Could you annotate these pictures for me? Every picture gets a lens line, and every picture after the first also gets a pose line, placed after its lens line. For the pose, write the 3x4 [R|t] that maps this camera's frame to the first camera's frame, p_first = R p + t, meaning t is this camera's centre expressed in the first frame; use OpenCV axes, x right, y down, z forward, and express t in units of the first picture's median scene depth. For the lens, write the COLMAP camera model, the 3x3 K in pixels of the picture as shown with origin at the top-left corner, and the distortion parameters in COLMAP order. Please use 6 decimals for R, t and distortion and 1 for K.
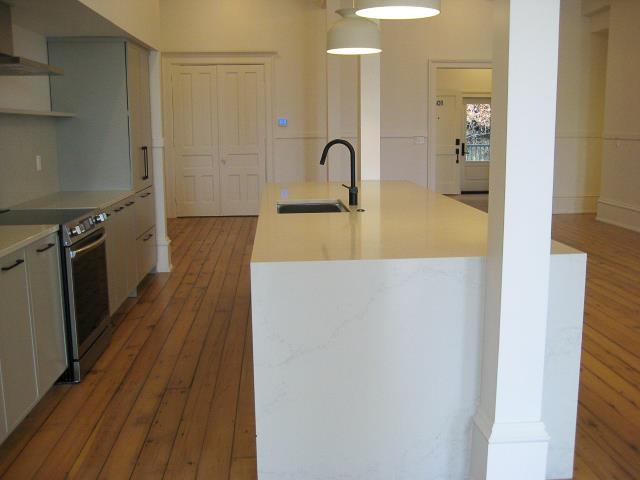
lens RADIAL K [[674.4, 0, 320.0], [0, 674.4, 240.0], [0, 0, 1]] dist [-0.072993, -0.000832]
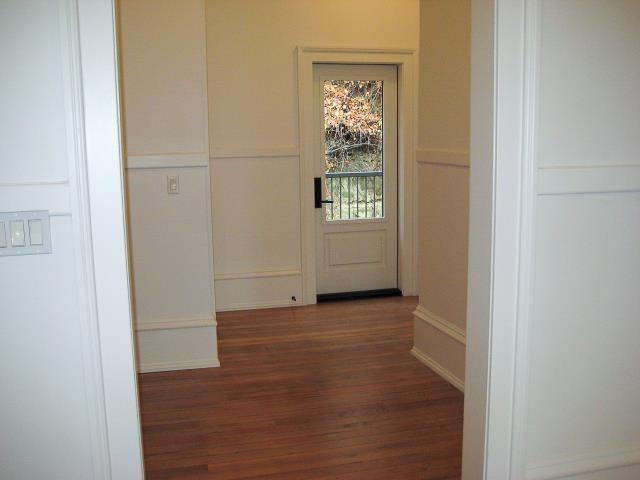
lens RADIAL K [[674.4, 0, 320.0], [0, 674.4, 240.0], [0, 0, 1]] dist [-0.072993, -0.000832]
pose [[0.982075, -0.032717, 0.185630, 0.250129], [0.033676, 0.999431, -0.002016, -0.195699], [-0.185458, 0.008232, 0.982618, 1.088950]]
